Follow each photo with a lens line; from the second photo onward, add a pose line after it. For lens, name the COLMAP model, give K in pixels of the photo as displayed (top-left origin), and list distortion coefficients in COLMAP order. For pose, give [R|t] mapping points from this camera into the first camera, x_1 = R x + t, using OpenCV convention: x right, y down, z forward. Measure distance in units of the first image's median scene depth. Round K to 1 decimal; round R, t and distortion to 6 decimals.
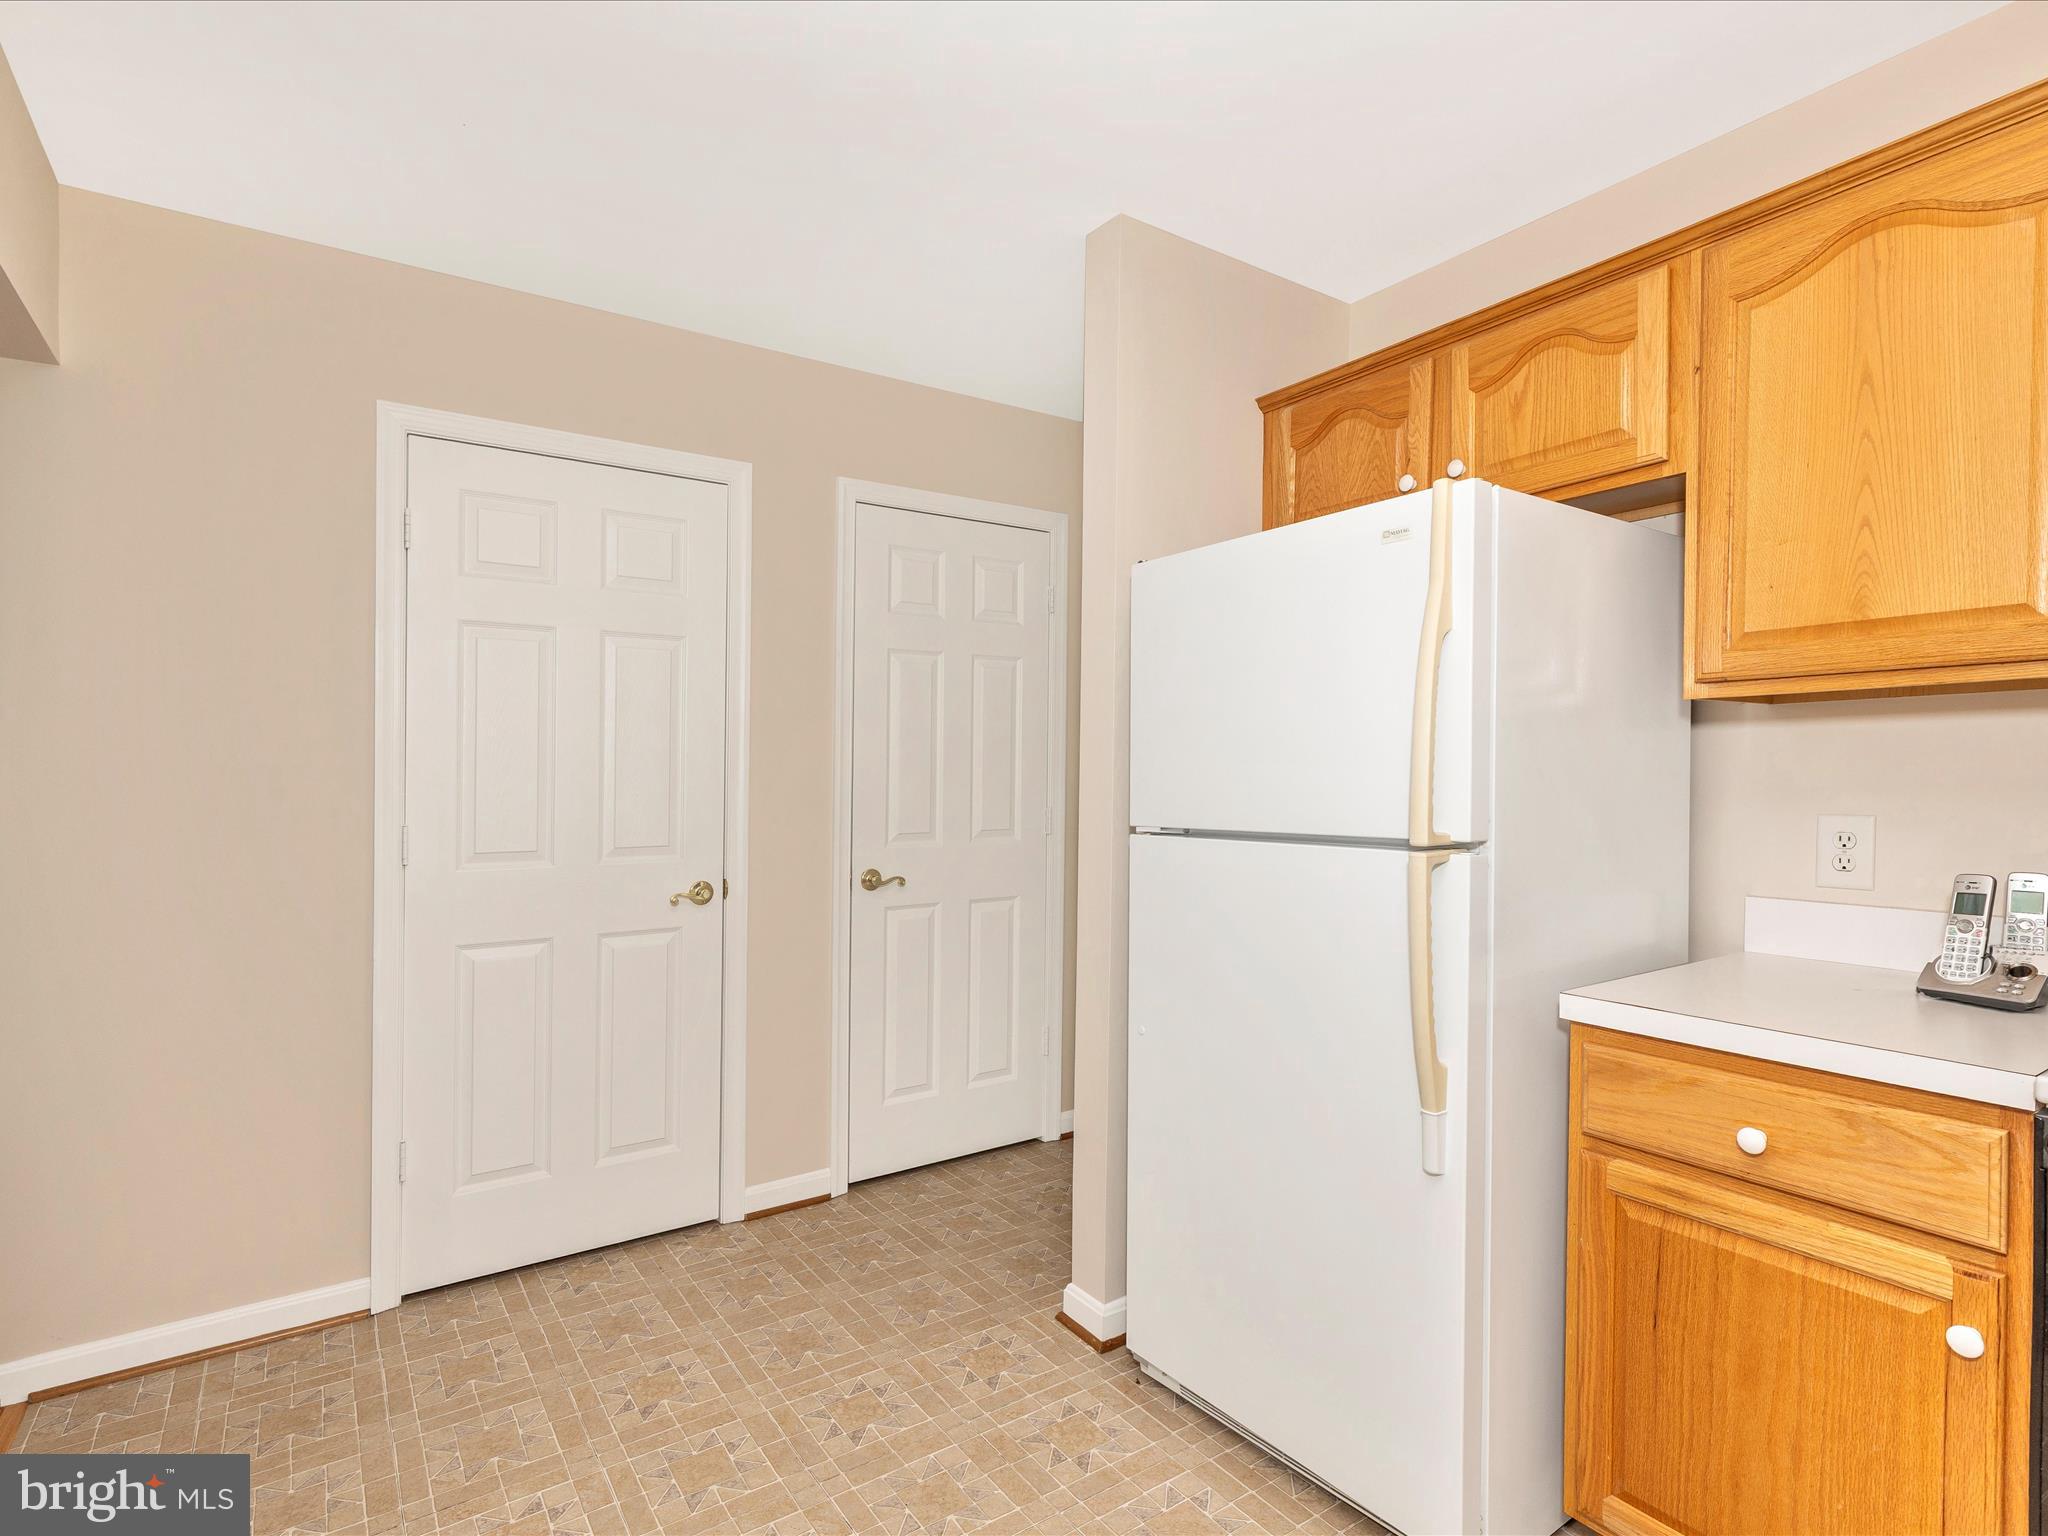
lens RADIAL K [[1039.3, 0, 1019.4], [0, 1039.3, 776.9], [0, 0, 1]] dist [0.005428, -0.000283]
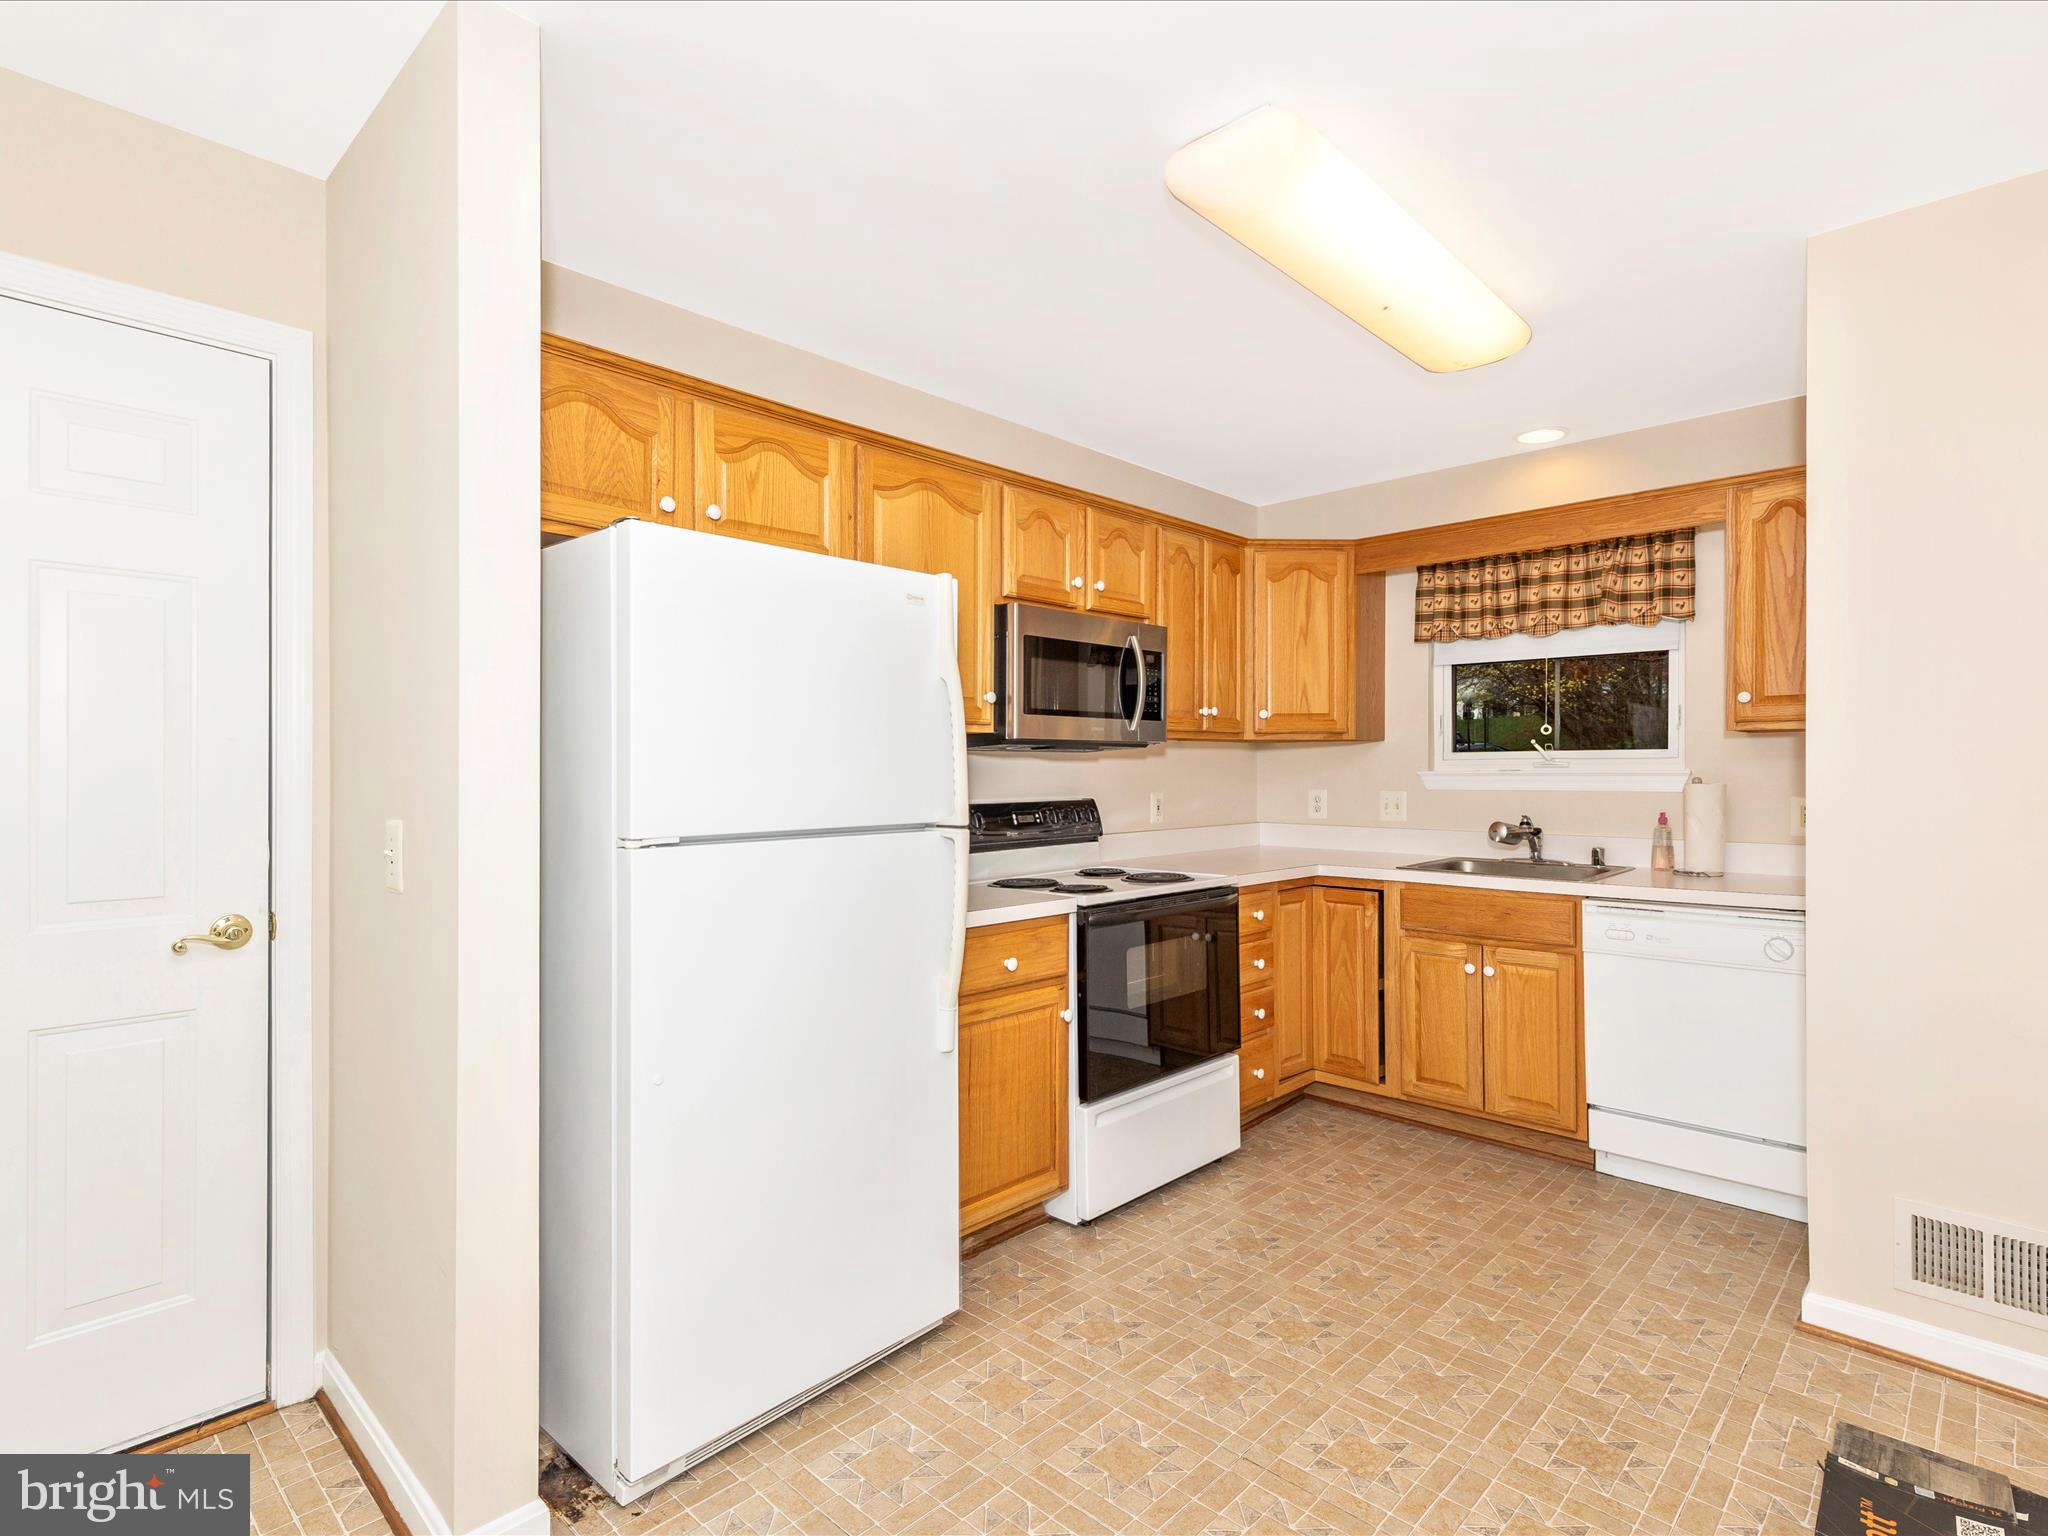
lens RADIAL K [[1039.3, 0, 1021.7], [0, 1039.3, 774.5], [0, 0, 1]] dist [0.005428, -0.000283]
pose [[-0.204395, -0.002458, 0.978885, -0.855104], [0.001253, 0.999995, 0.002773, -0.007687], [-0.978888, 0.001793, -0.204391, 0.984380]]
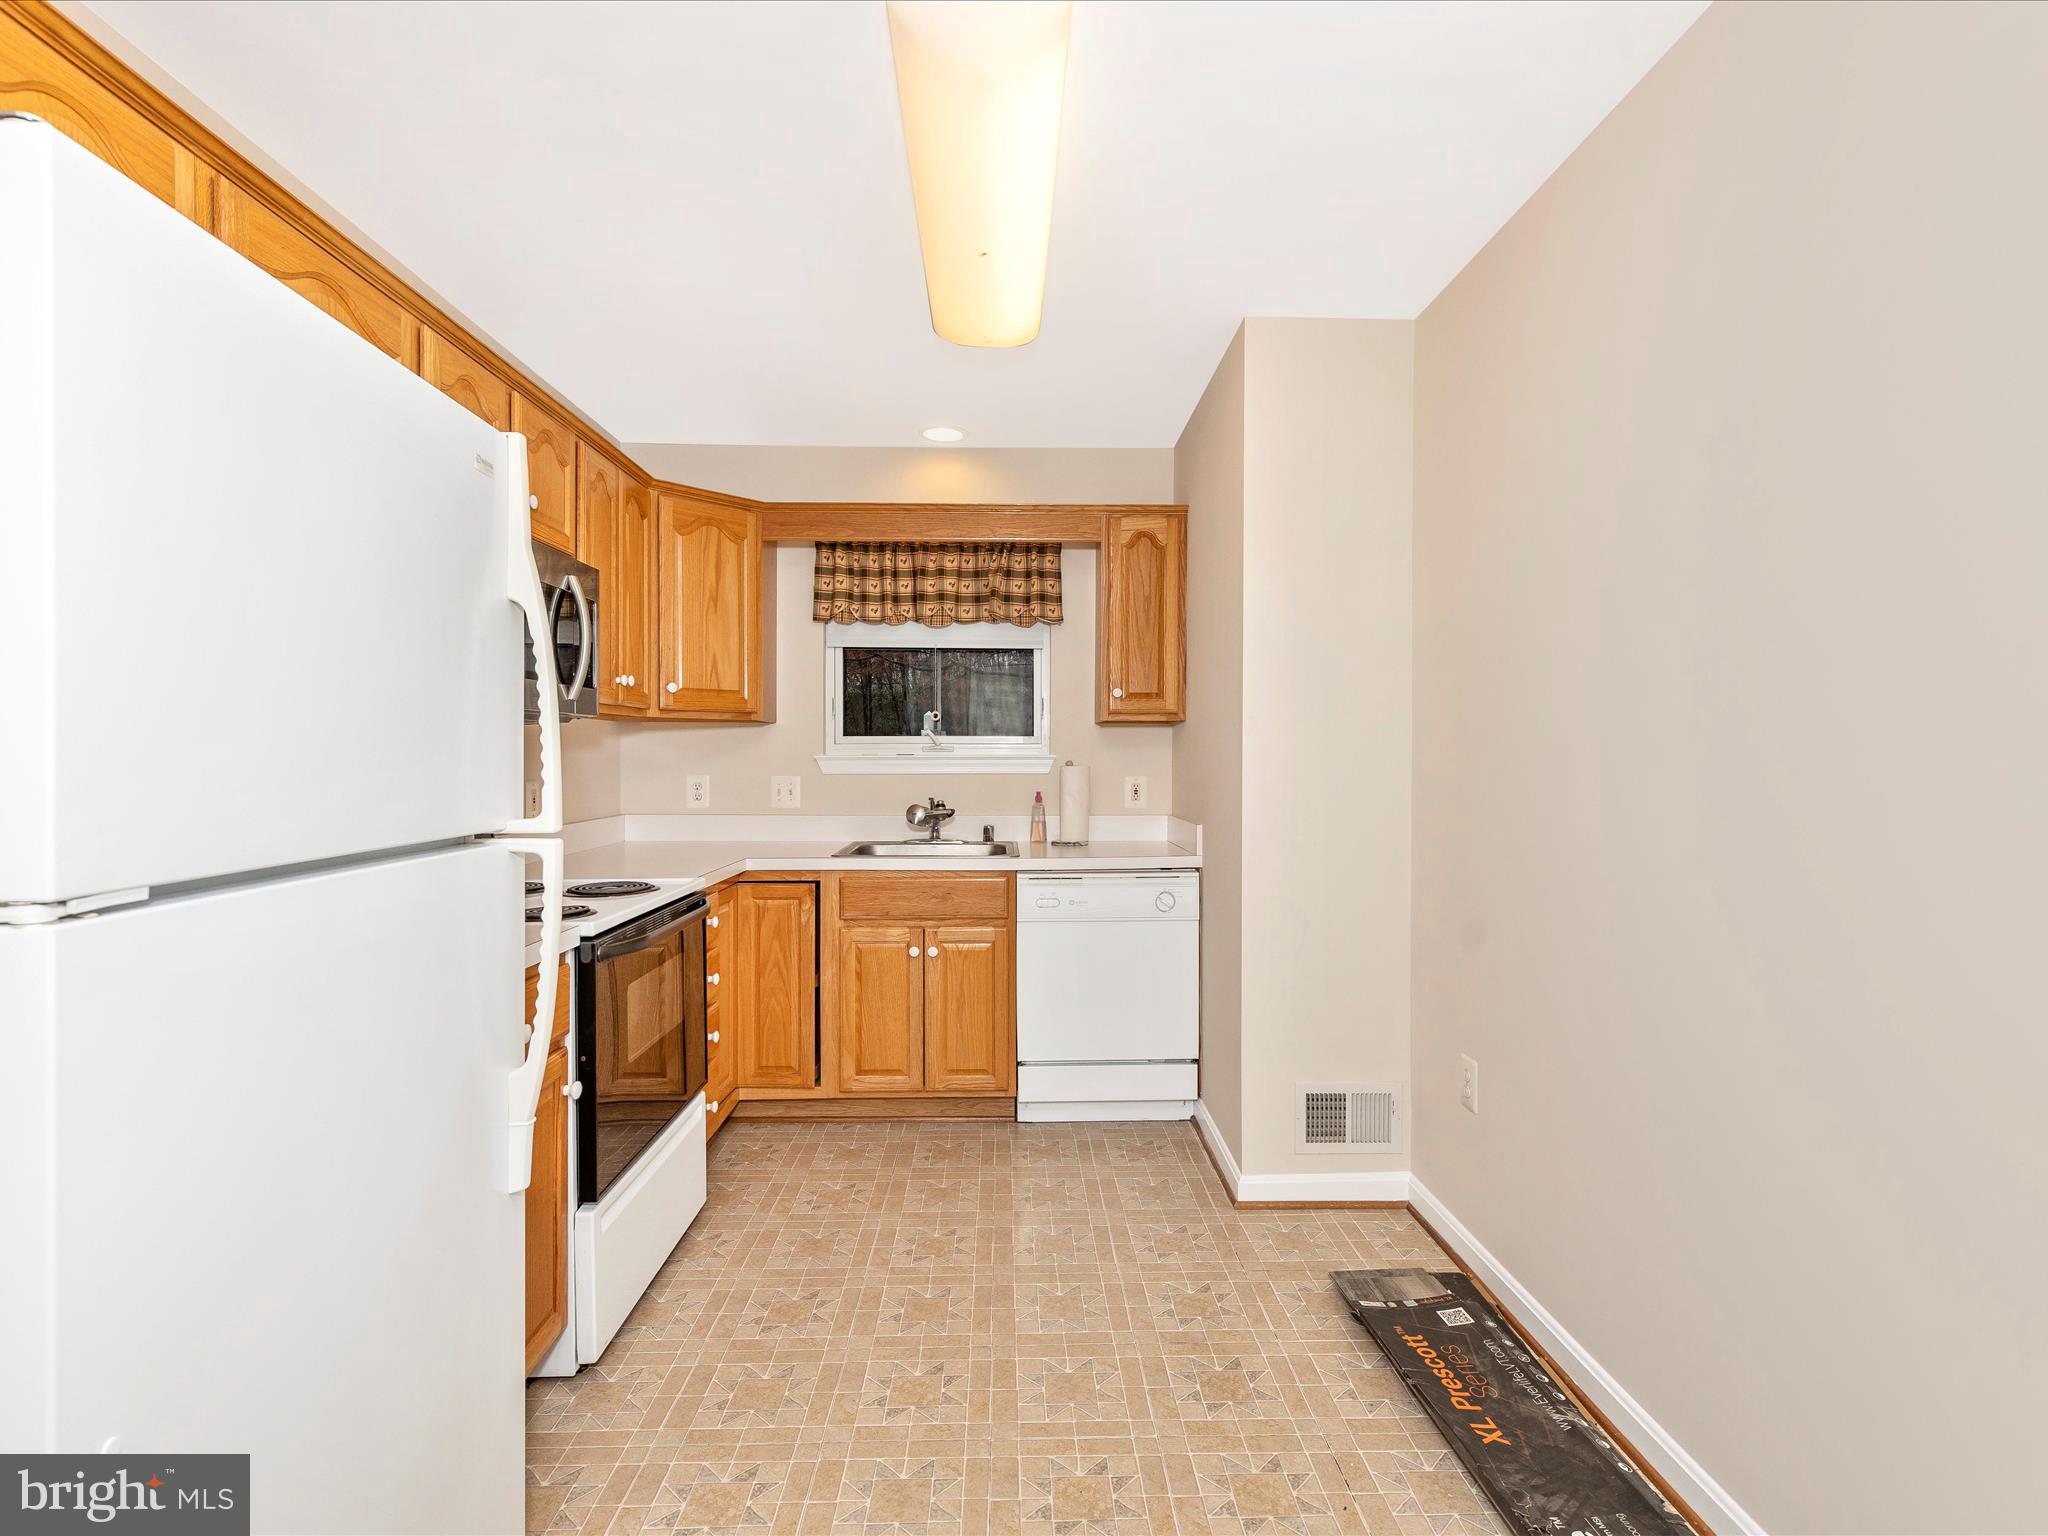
lens RADIAL K [[1039.3, 0, 1037.5], [0, 1039.3, 763.5], [0, 0, 1]] dist [0.005428, -0.000283]
pose [[-0.845342, -0.003171, 0.534216, -0.389196], [-0.000410, 0.999986, 0.005287, -0.000807], [-0.534225, 0.004251, -0.845332, 1.264649]]
